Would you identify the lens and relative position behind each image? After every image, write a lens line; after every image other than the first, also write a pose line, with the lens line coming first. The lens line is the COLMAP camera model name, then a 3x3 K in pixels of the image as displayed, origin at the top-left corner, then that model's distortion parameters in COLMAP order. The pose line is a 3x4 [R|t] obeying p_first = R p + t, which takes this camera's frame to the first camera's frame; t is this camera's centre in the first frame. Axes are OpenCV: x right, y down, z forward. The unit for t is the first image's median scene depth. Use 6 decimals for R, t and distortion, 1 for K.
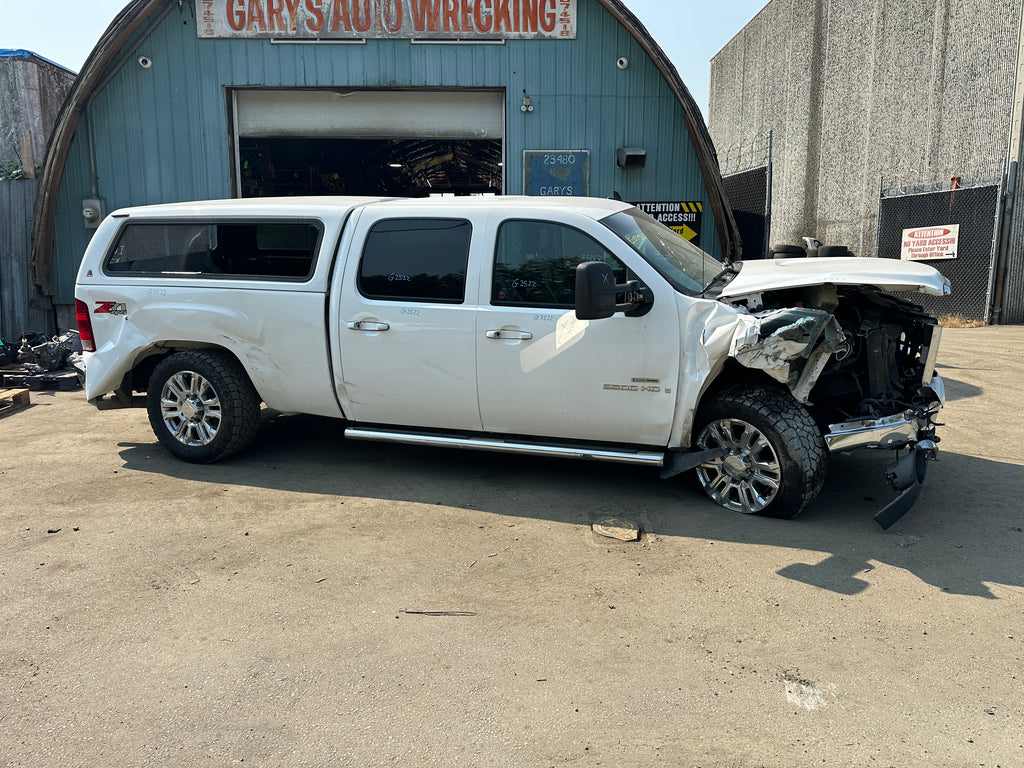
lens RADIAL K [[720.3, 0, 510.6], [0, 720.3, 379.0], [0, 0, 1]] dist [0.049853, -0.051325]
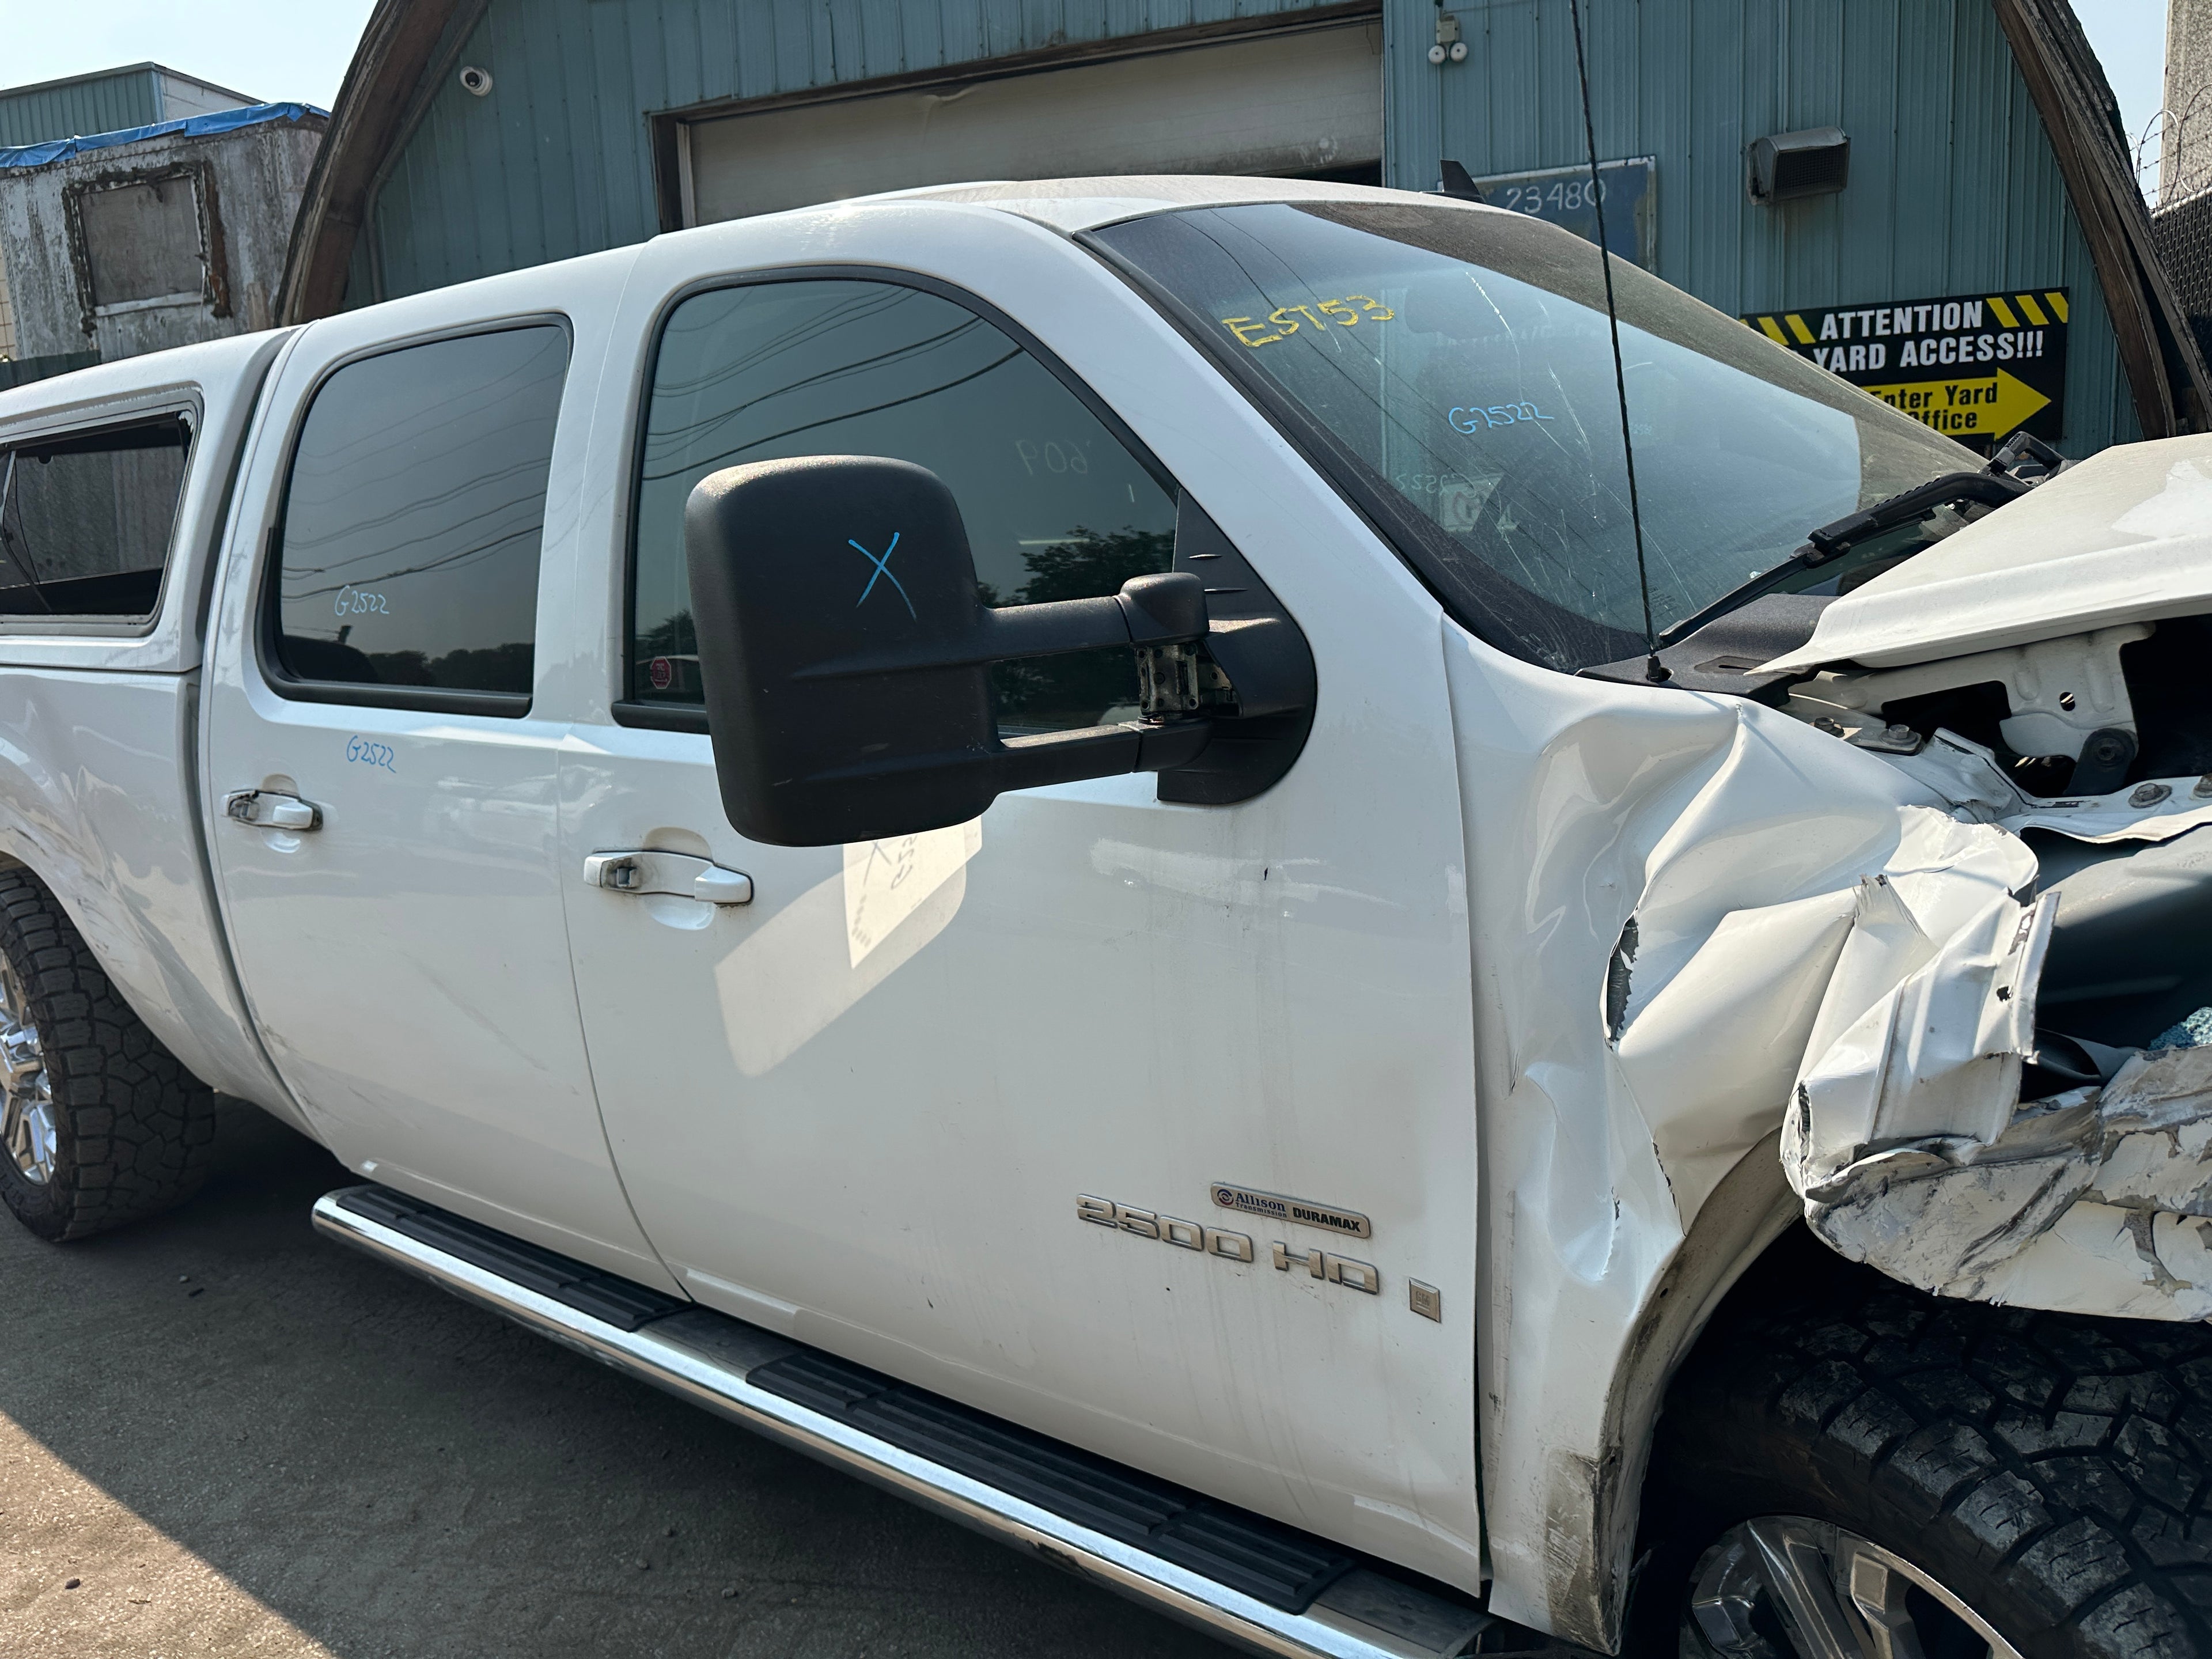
lens RADIAL K [[1569.1, 0, 1110.4], [0, 1569.1, 798.5], [0, 0, 1]] dist [0.033975, -0.052983]
pose [[0.944741, 0.003925, -0.327795, 0.209416], [-0.005318, 0.999980, -0.003353, -0.068791], [0.327775, 0.004911, 0.944743, 0.533134]]
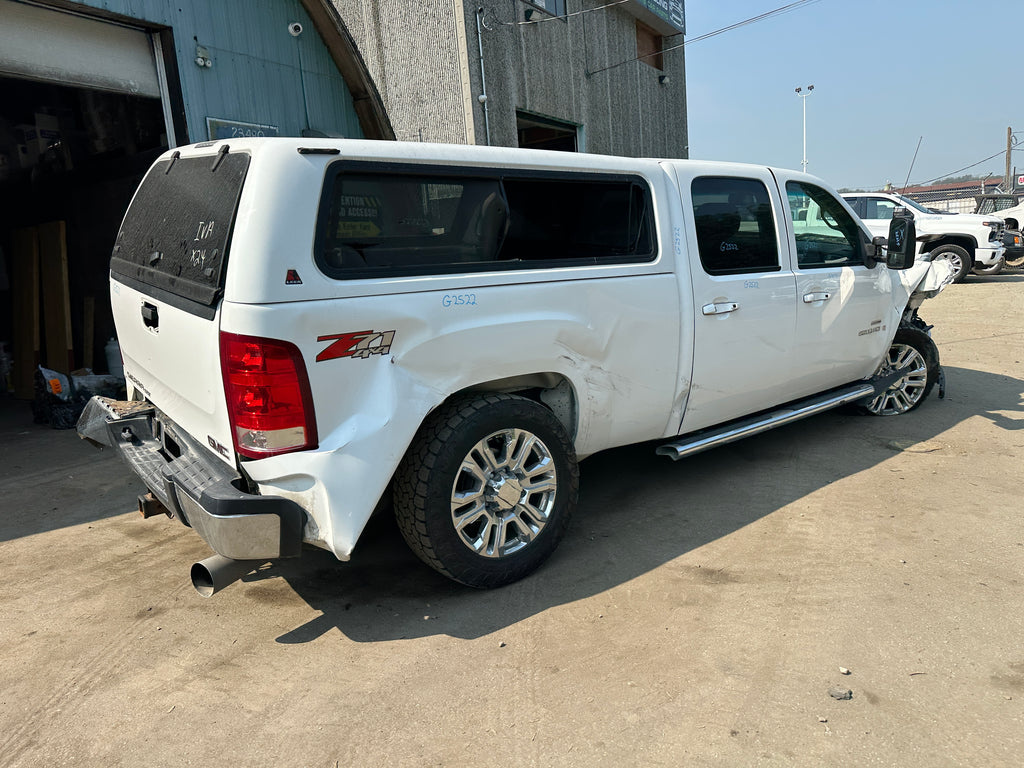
lens RADIAL K [[731.3, 0, 512.0], [0, 731.3, 384.0], [0, 0, 1]] dist [0.057307, -0.077970]
pose [[0.539714, -0.179198, 0.822555, -0.913495], [0.198811, 0.976576, 0.082304, -0.093454], [-0.818036, 0.119112, 0.562699, 0.657953]]
